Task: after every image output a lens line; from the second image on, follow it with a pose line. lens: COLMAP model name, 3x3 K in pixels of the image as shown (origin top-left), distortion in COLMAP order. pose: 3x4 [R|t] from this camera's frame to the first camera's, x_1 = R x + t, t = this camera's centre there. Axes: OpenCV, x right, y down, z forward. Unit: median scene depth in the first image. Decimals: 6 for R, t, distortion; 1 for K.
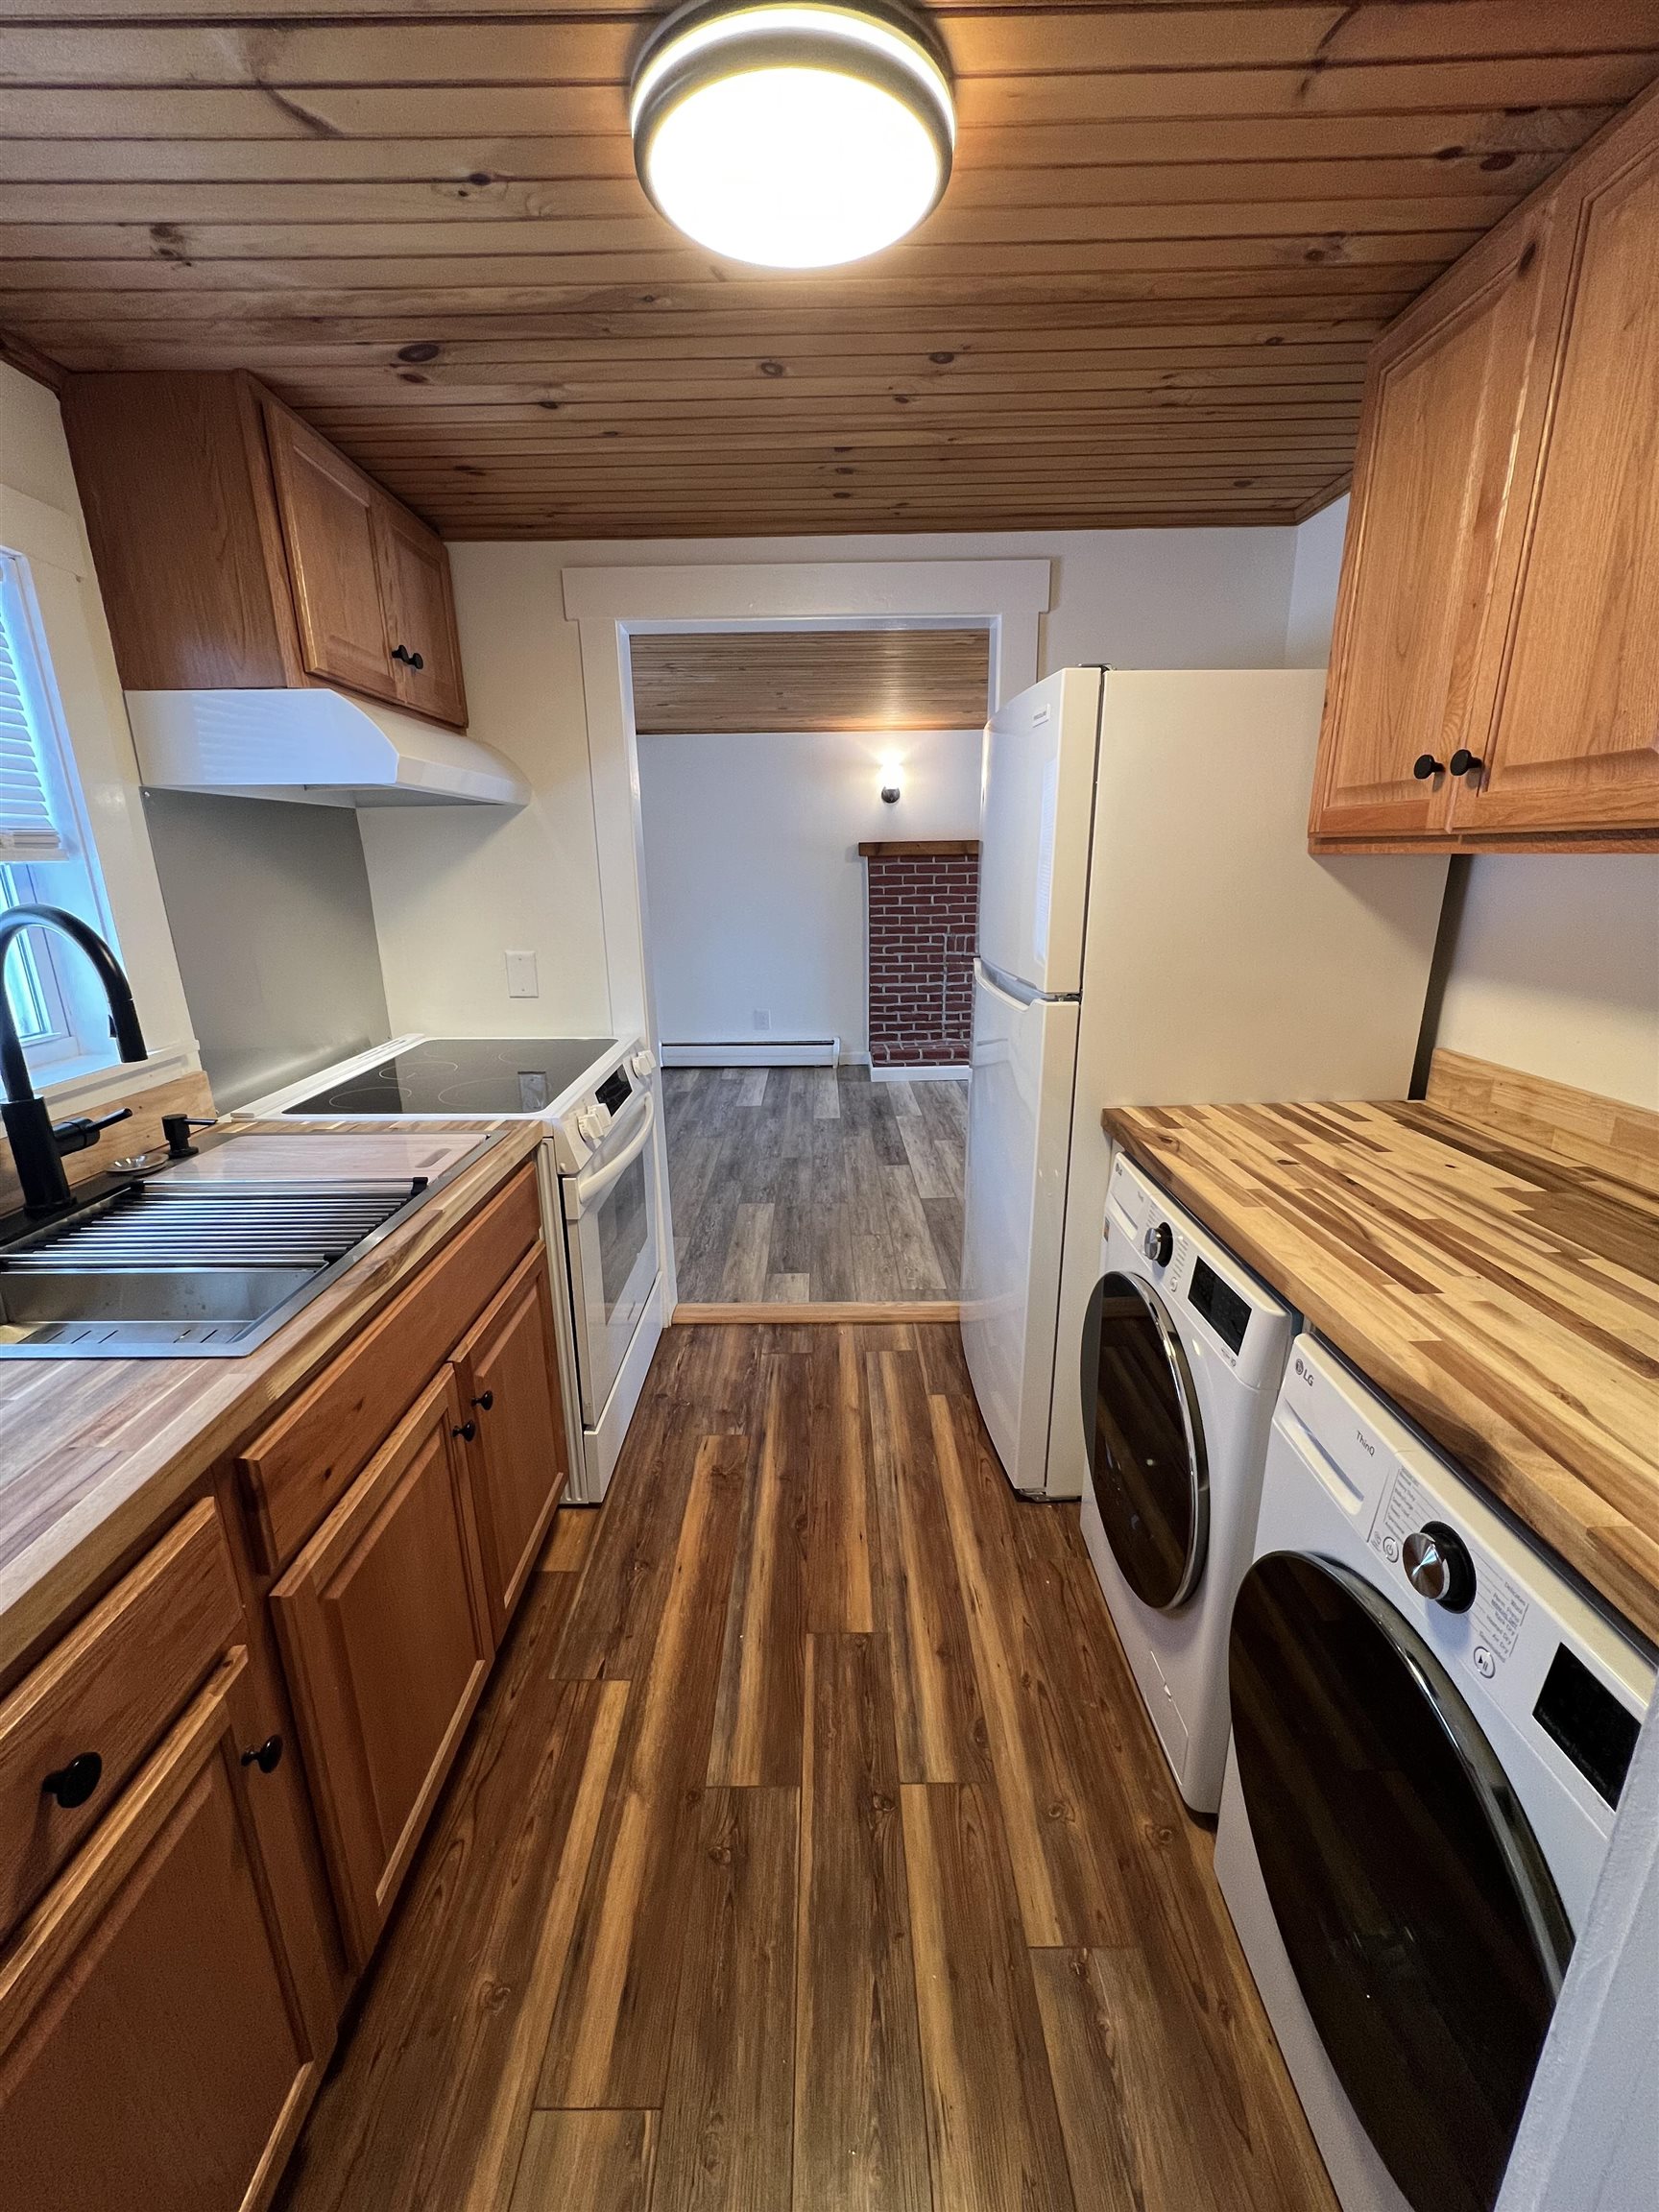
lens RADIAL K [[885.4, 0, 826.4], [0, 885.4, 1103.5], [0, 0, 1]] dist [-0.002004, 0.000529]
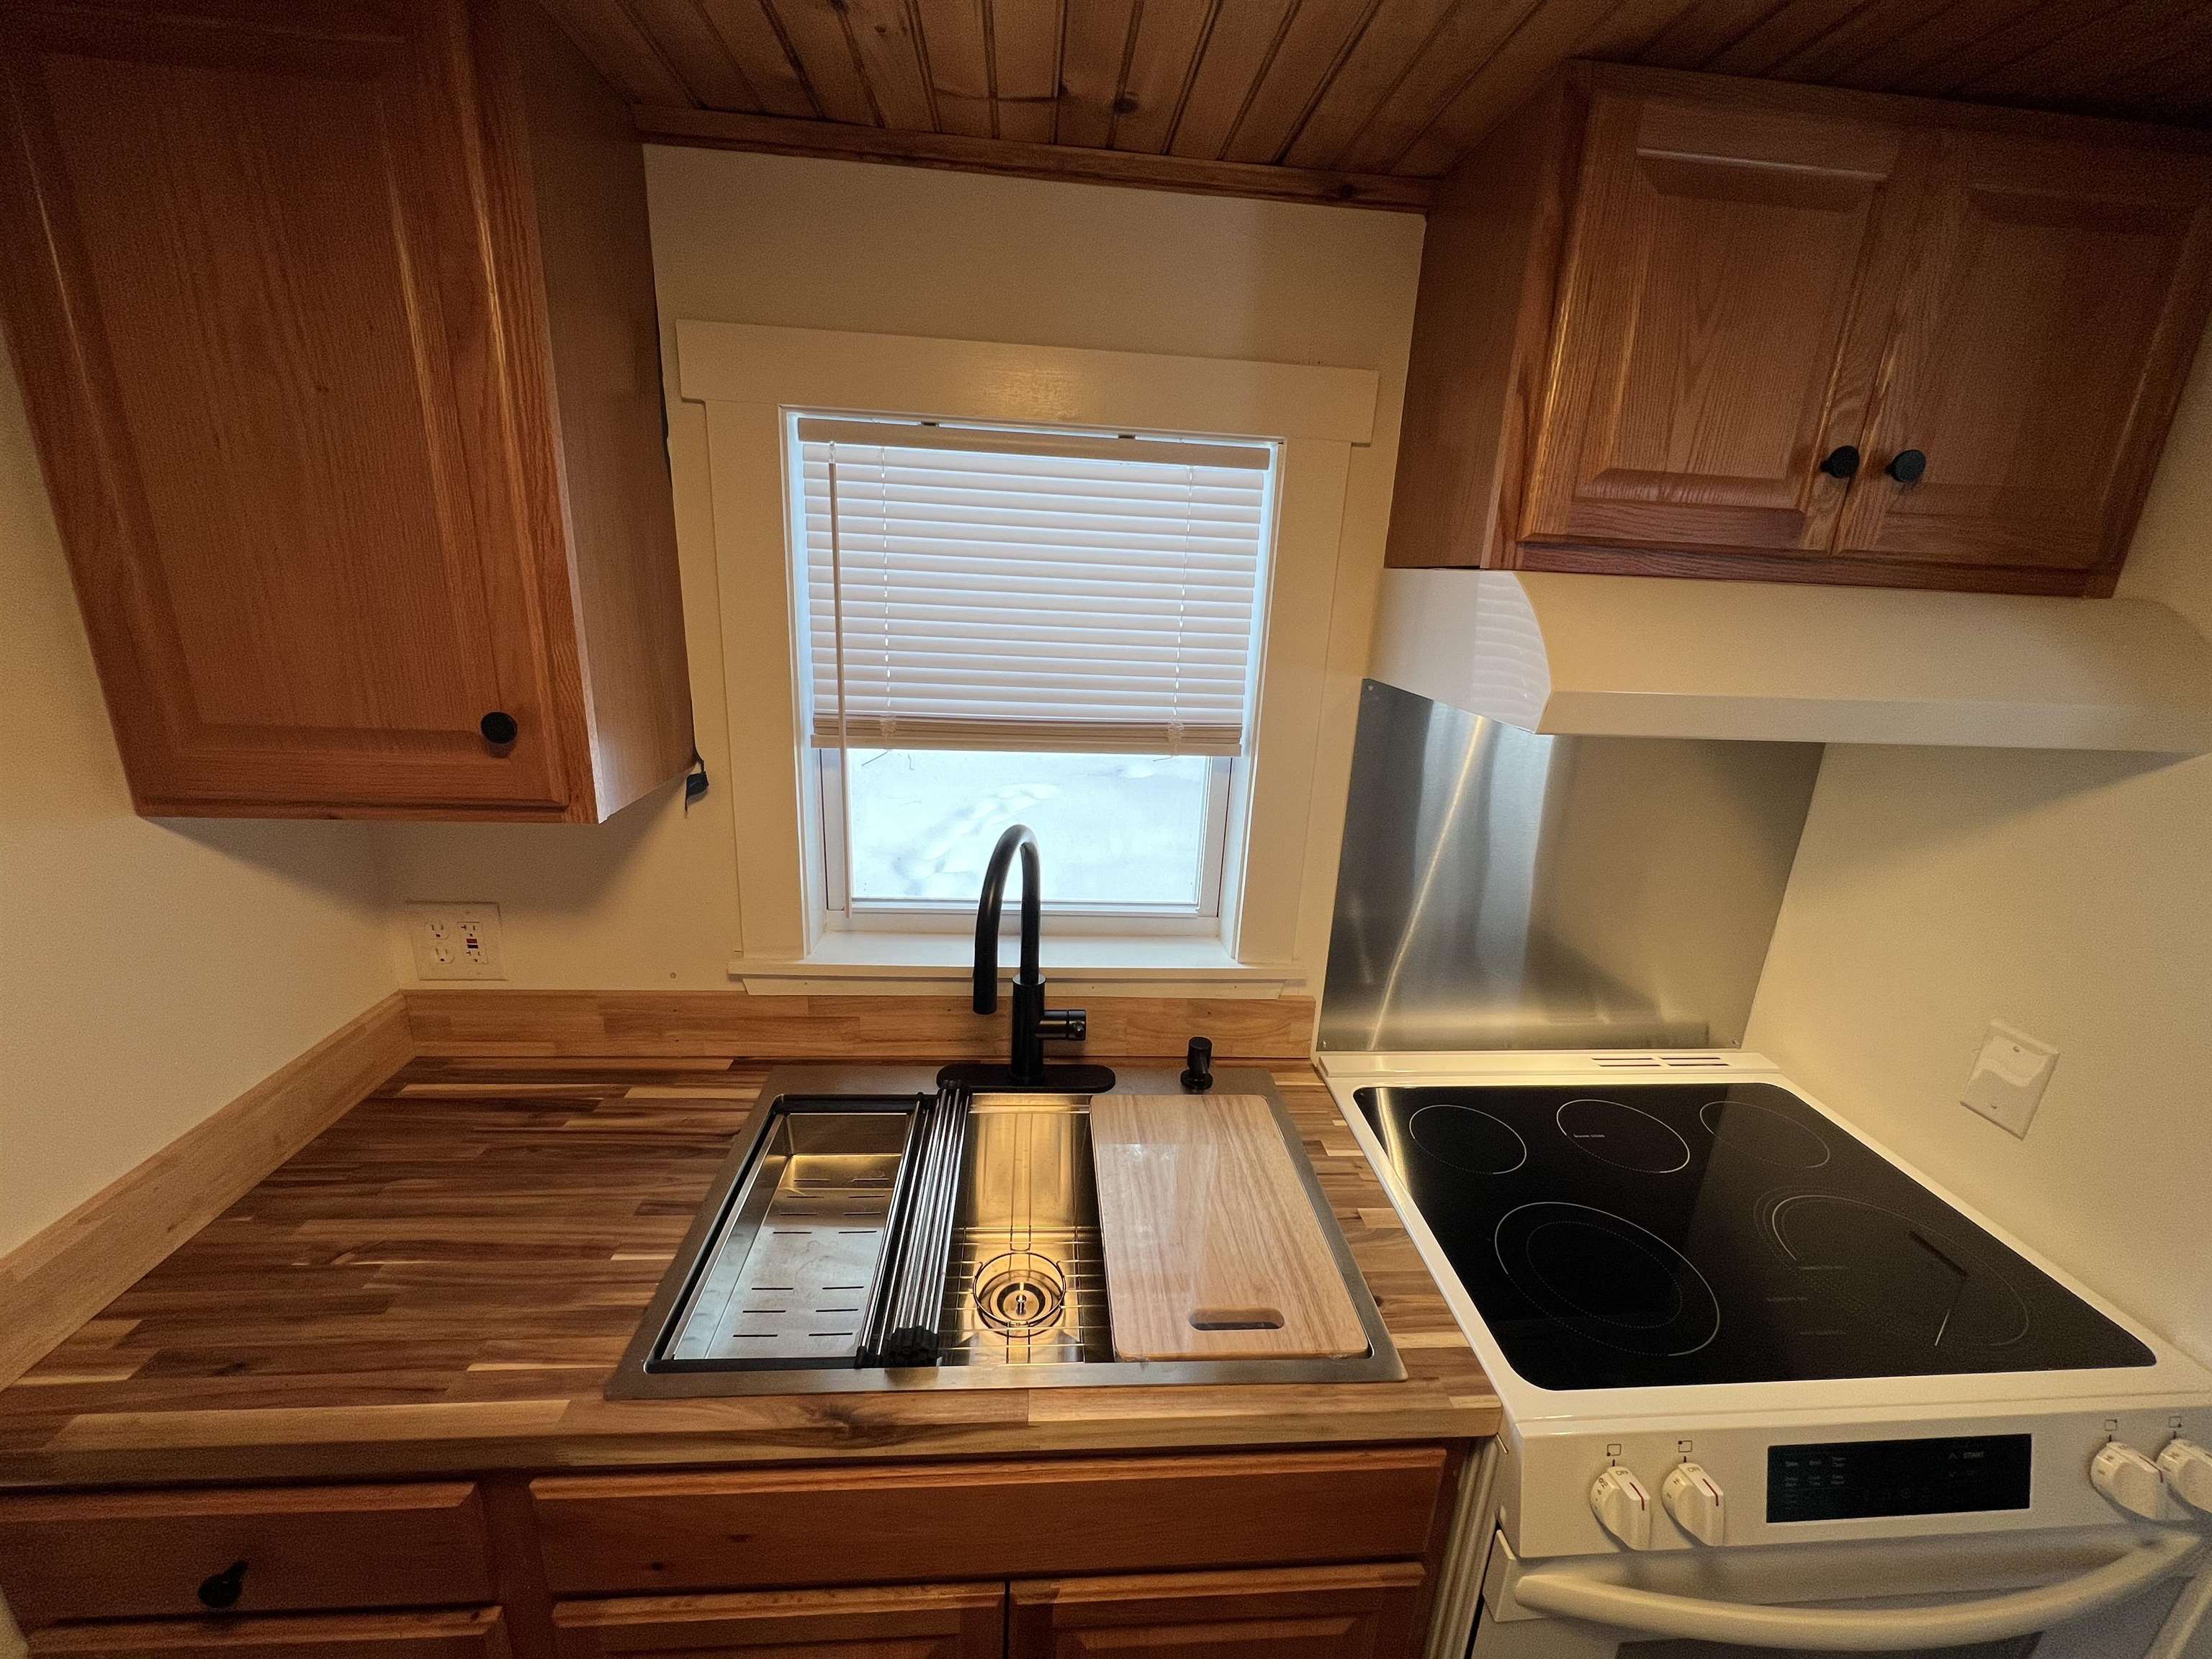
lens RADIAL K [[885.4, 0, 1103.4], [0, 885.4, 834.4], [0, 0, 1]] dist [-0.002004, 0.000529]
pose [[0.071950, 0.305185, -0.949571, 0.039267], [-0.312014, 0.911144, 0.269193, -0.357873], [0.947349, 0.276911, 0.160778, 0.648514]]
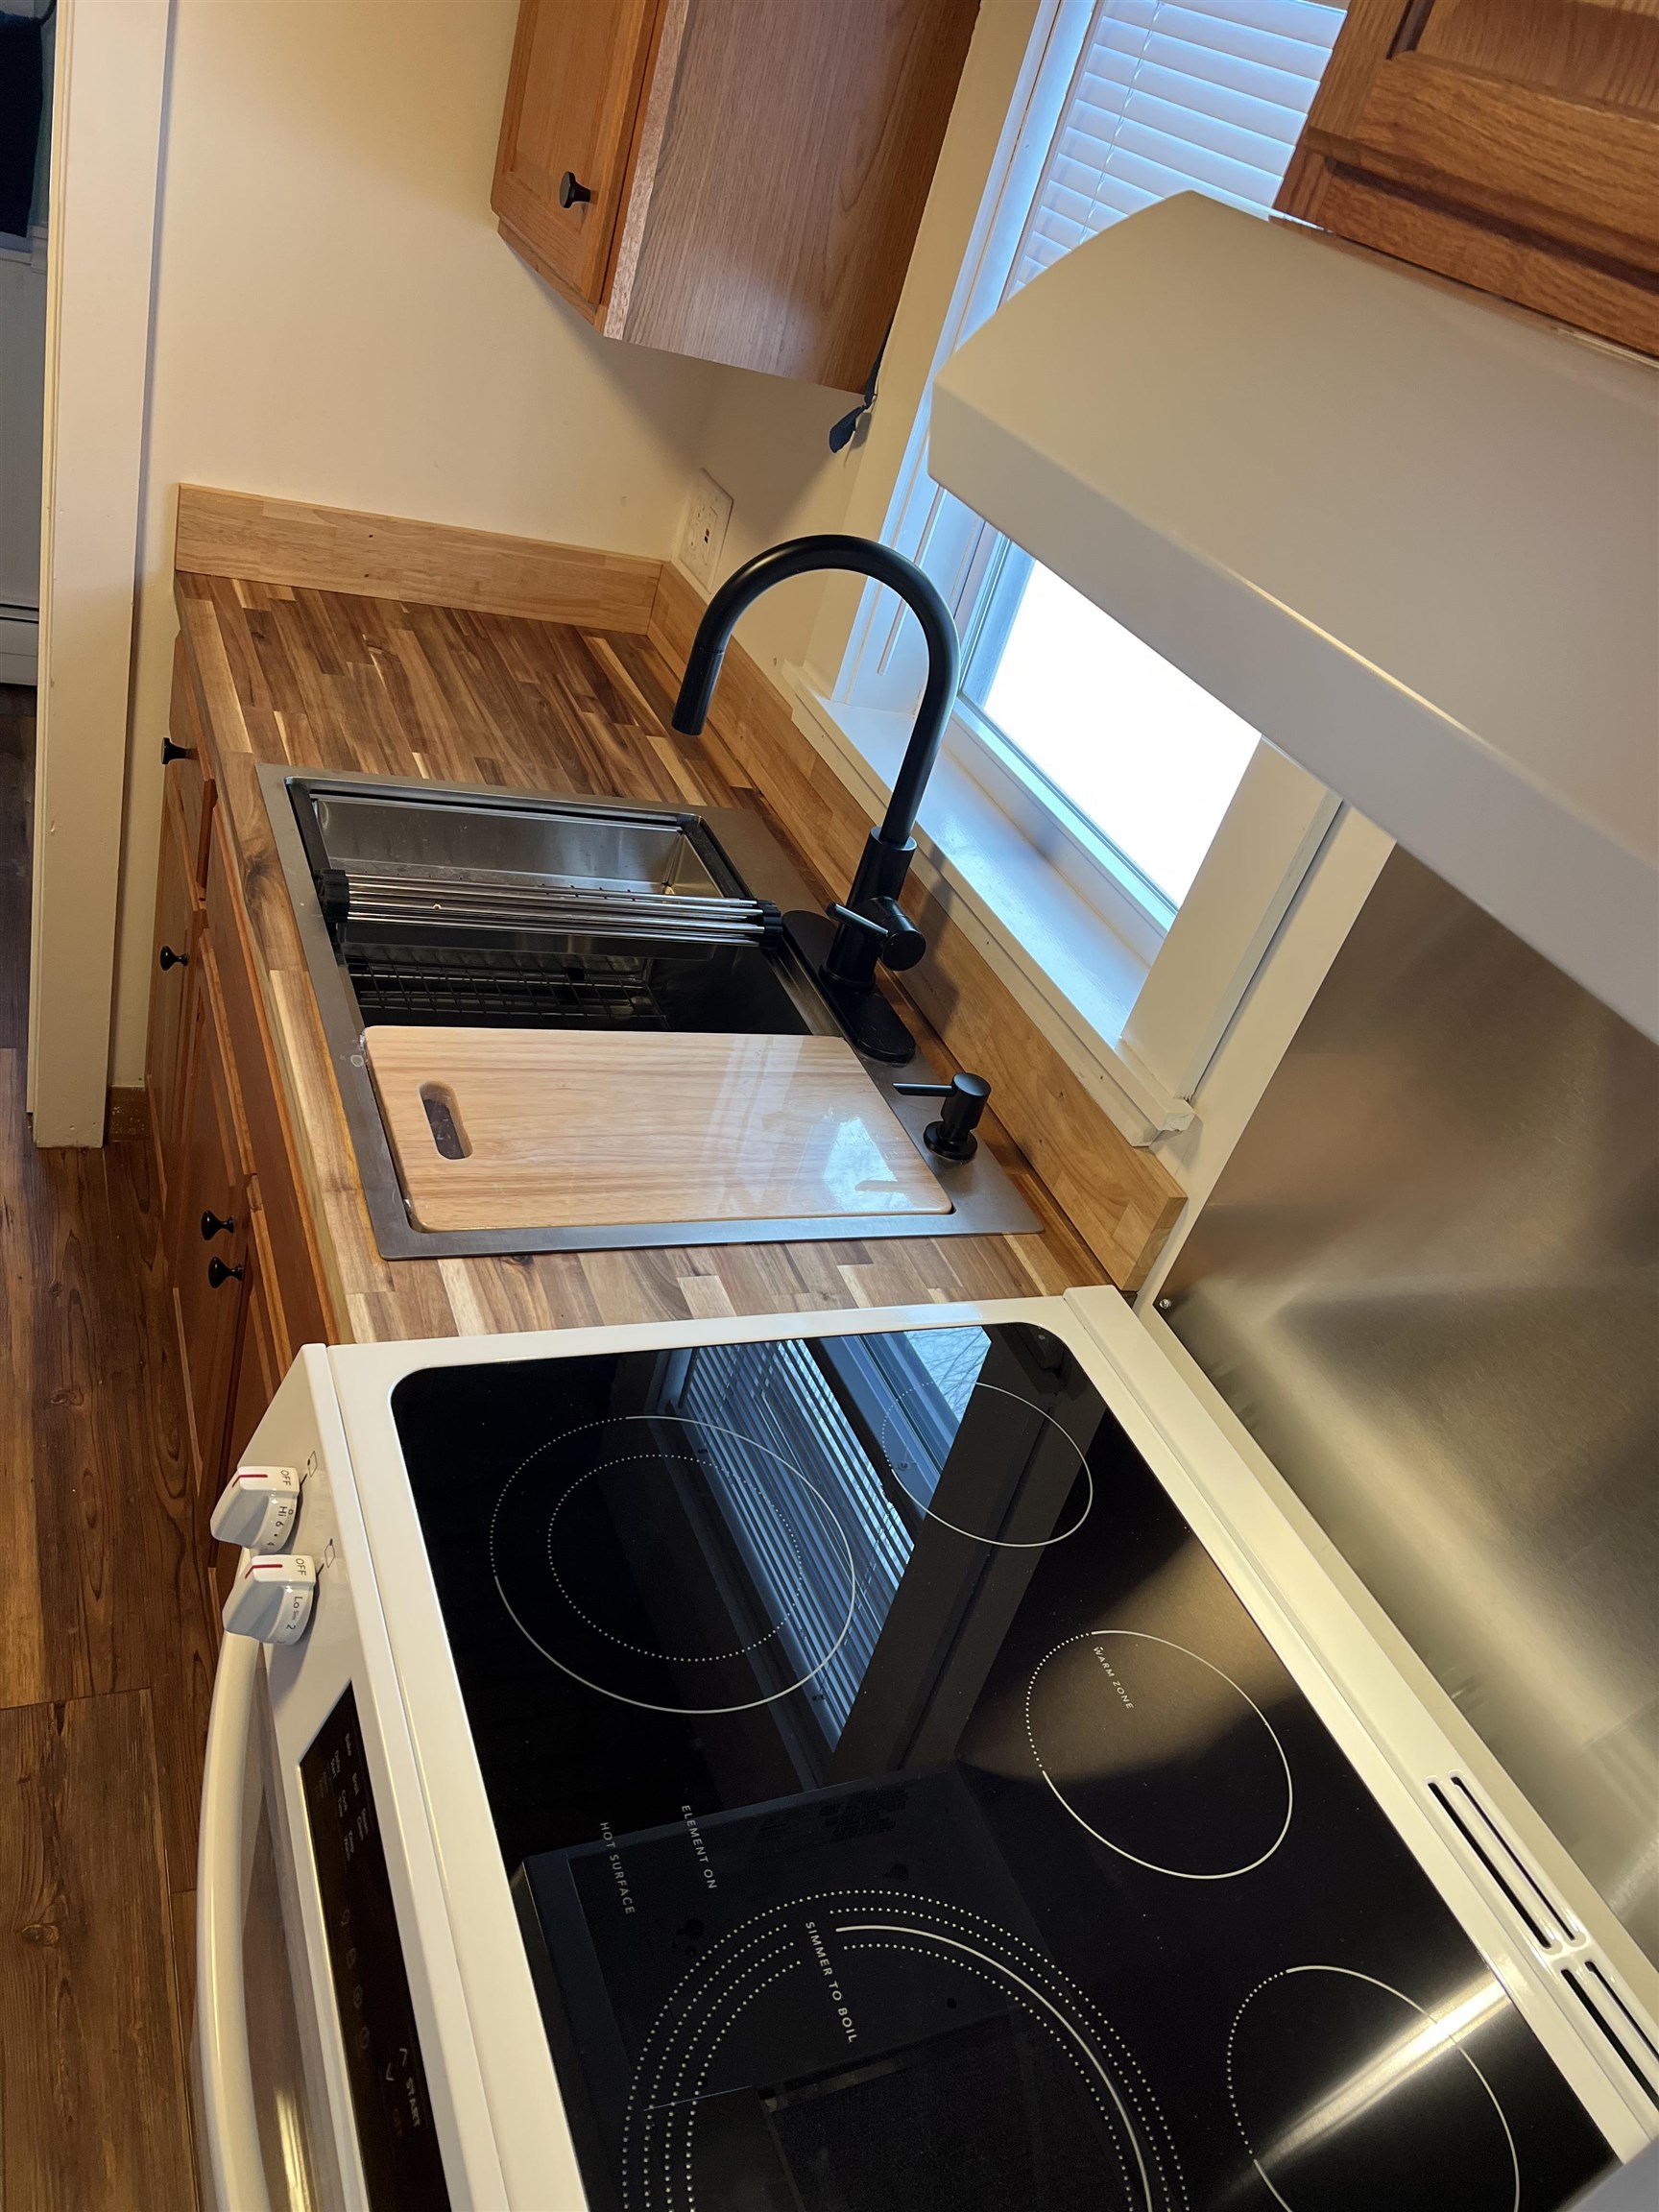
lens RADIAL K [[1660.3, 0, 842.4], [0, 1660.3, 1107.6], [0, 0, 1]] dist [0.053460, -0.066925]
pose [[-0.890909, 0.008581, -0.454100, -0.208135], [-0.354159, 0.612824, 0.706413, -0.591661], [0.284345, 0.790173, -0.542931, 1.404855]]
